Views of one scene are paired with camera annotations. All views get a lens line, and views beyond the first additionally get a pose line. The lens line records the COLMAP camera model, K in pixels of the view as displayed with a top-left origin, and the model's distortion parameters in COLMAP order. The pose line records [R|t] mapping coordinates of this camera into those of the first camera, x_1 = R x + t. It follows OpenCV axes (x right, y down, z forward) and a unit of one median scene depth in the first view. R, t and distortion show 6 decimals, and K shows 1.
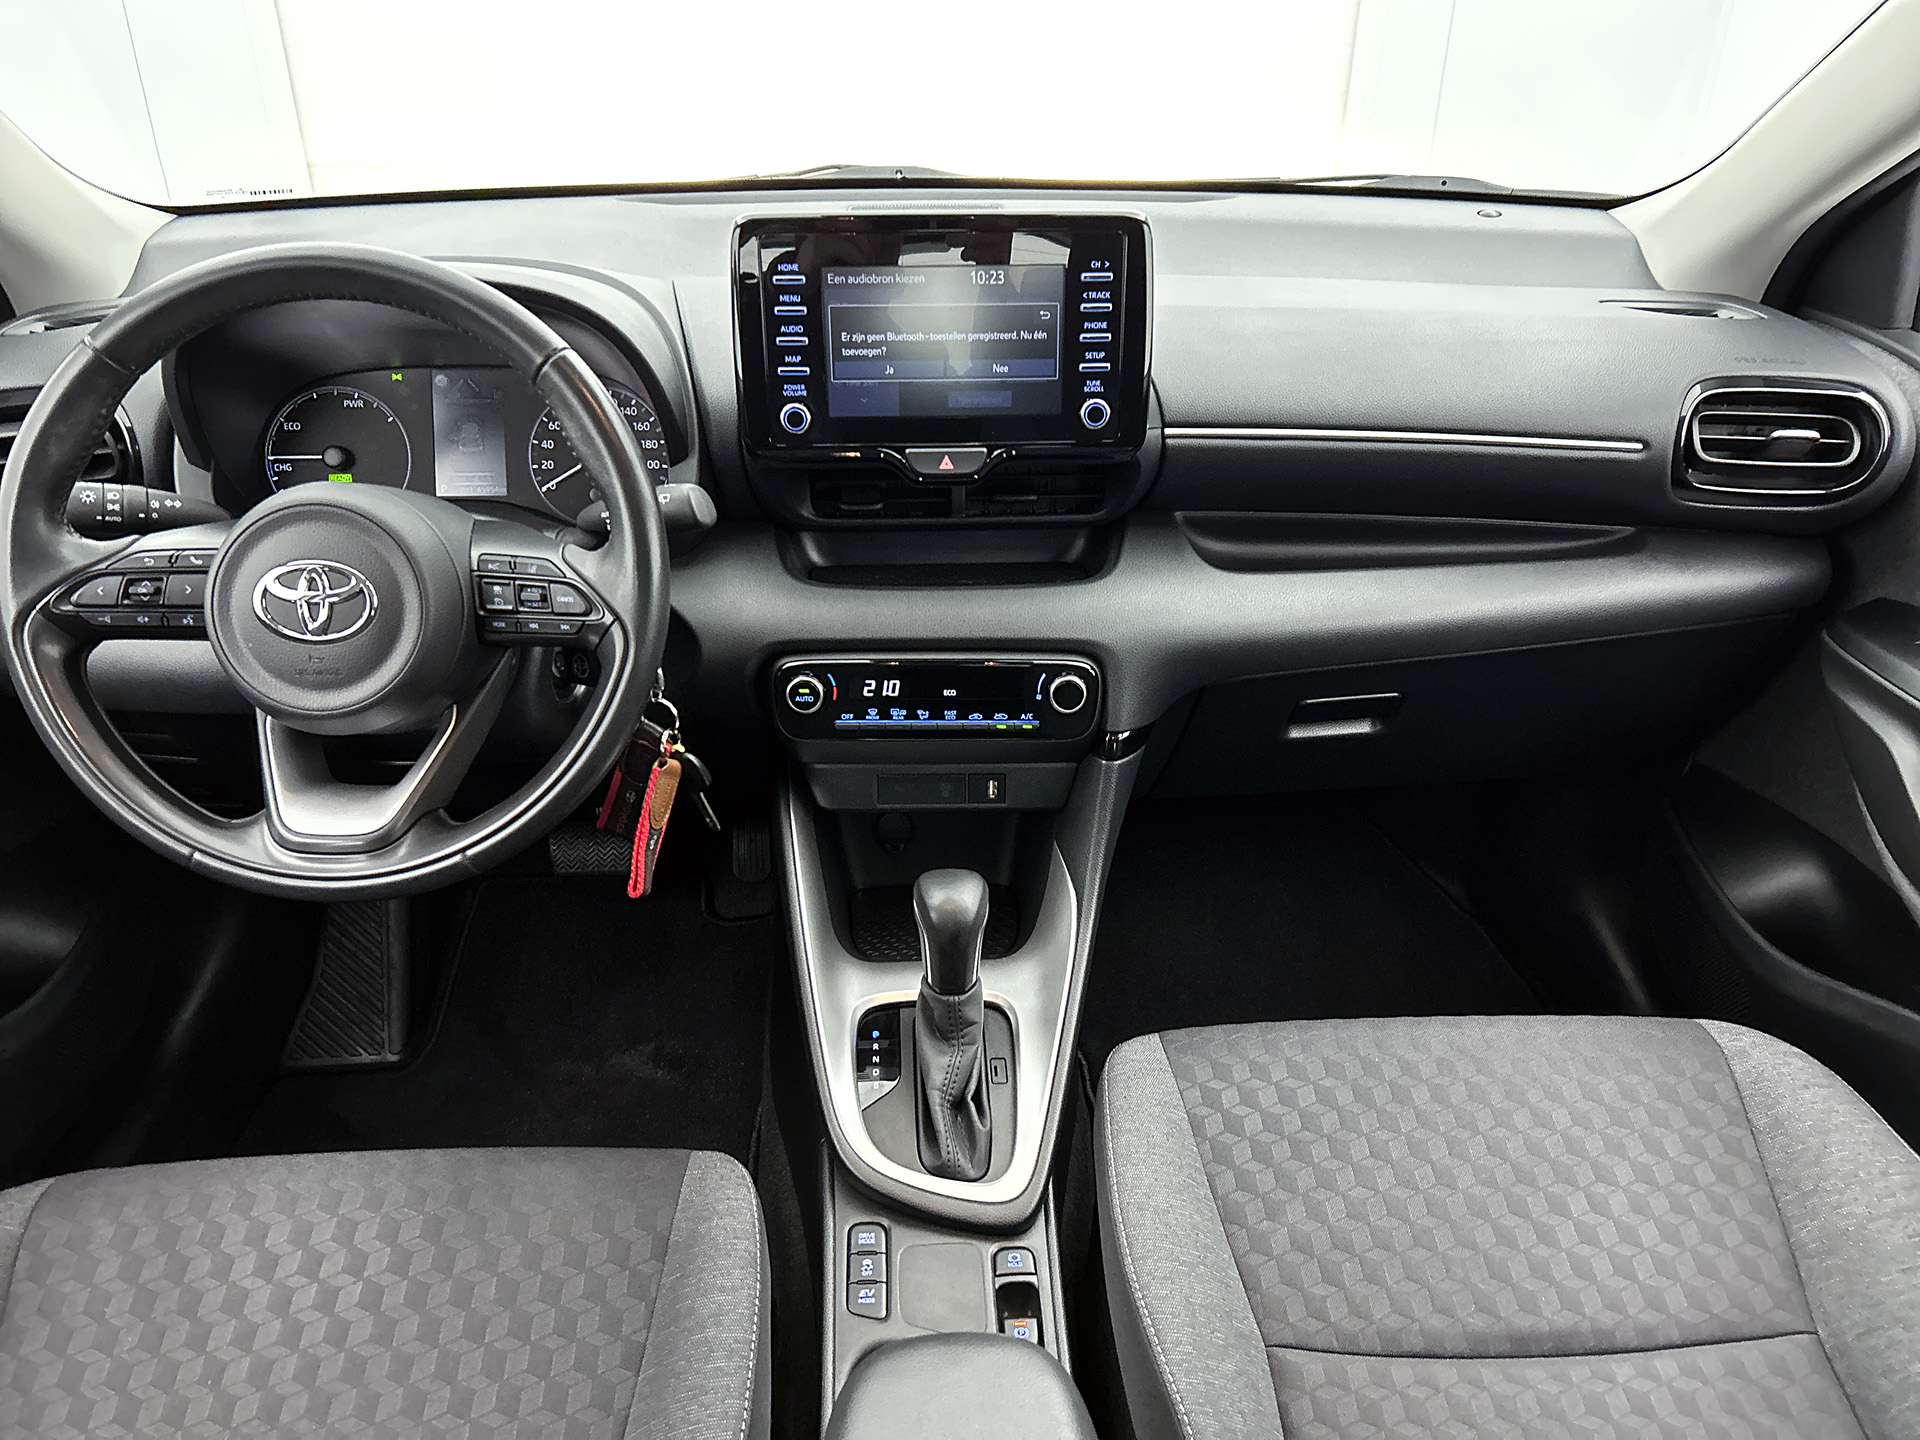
lens RADIAL K [[1454.1, 0, 973.1], [0, 1454.1, 709.6], [0, 0, 1]] dist [0.032024, -0.019760]
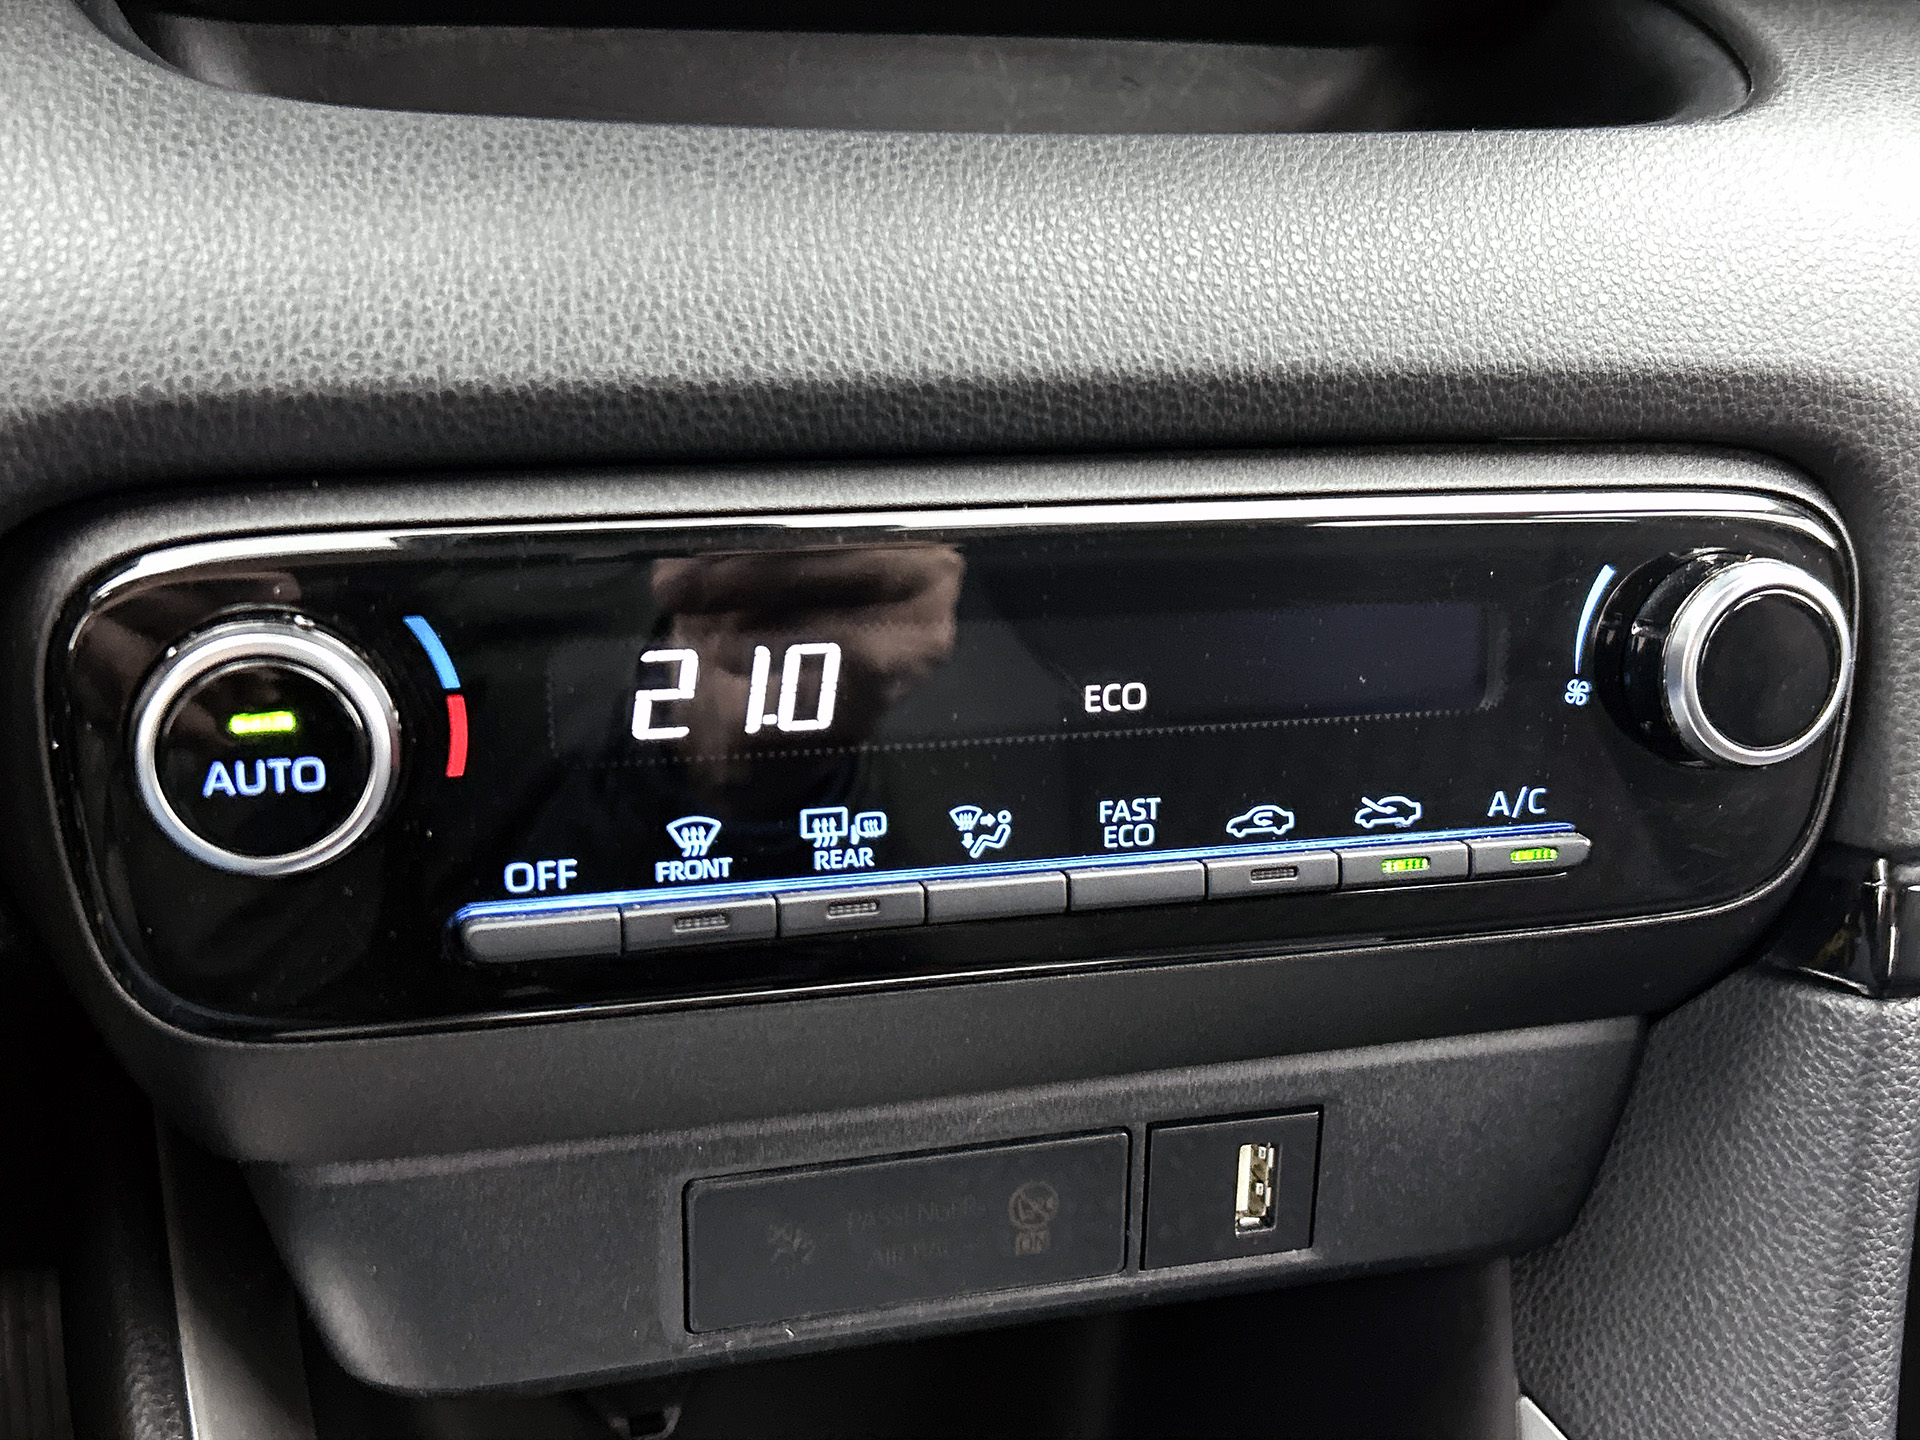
lens RADIAL K [[2125.3, 0, 968.6], [0, 2125.3, 723.5], [0, 0, 1]] dist [-0.013693, 0.000000]
pose [[0.965046, -0.057641, 0.255664, -0.100212], [0.073340, 0.995935, -0.052294, 0.003696], [-0.251611, 0.069217, 0.965350, 0.758805]]
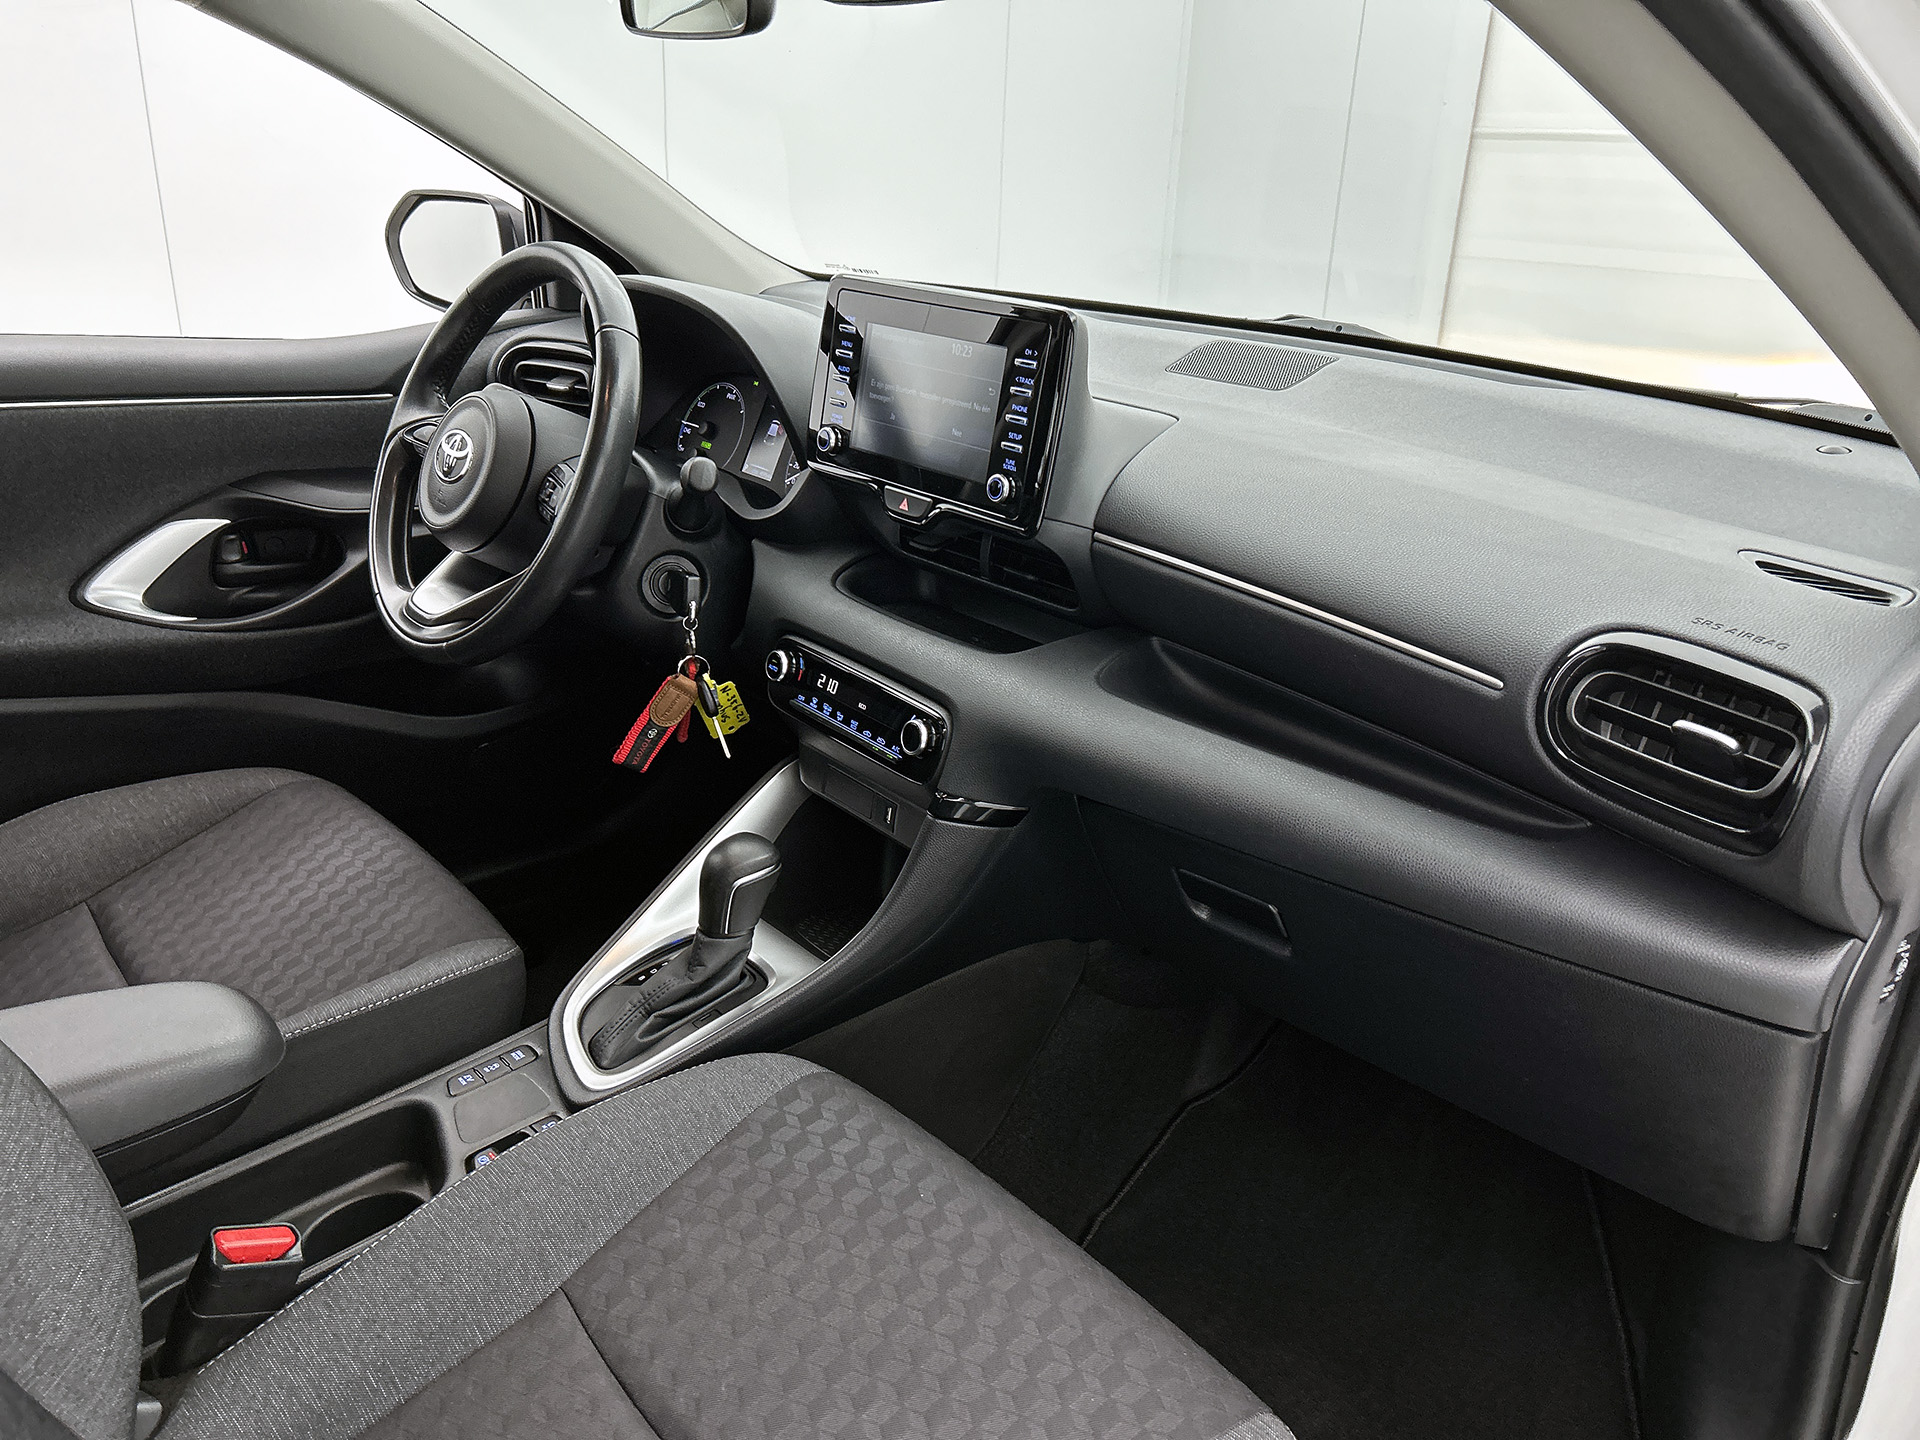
lens RADIAL K [[1454.1, 0, 990.2], [0, 1454.1, 693.6], [0, 0, 1]] dist [0.032024, -0.019760]
pose [[0.638182, 0.295585, -0.710882, 0.834937], [-0.407103, 0.913271, 0.014269, -0.076511], [0.653446, 0.280296, 0.703166, 0.284196]]
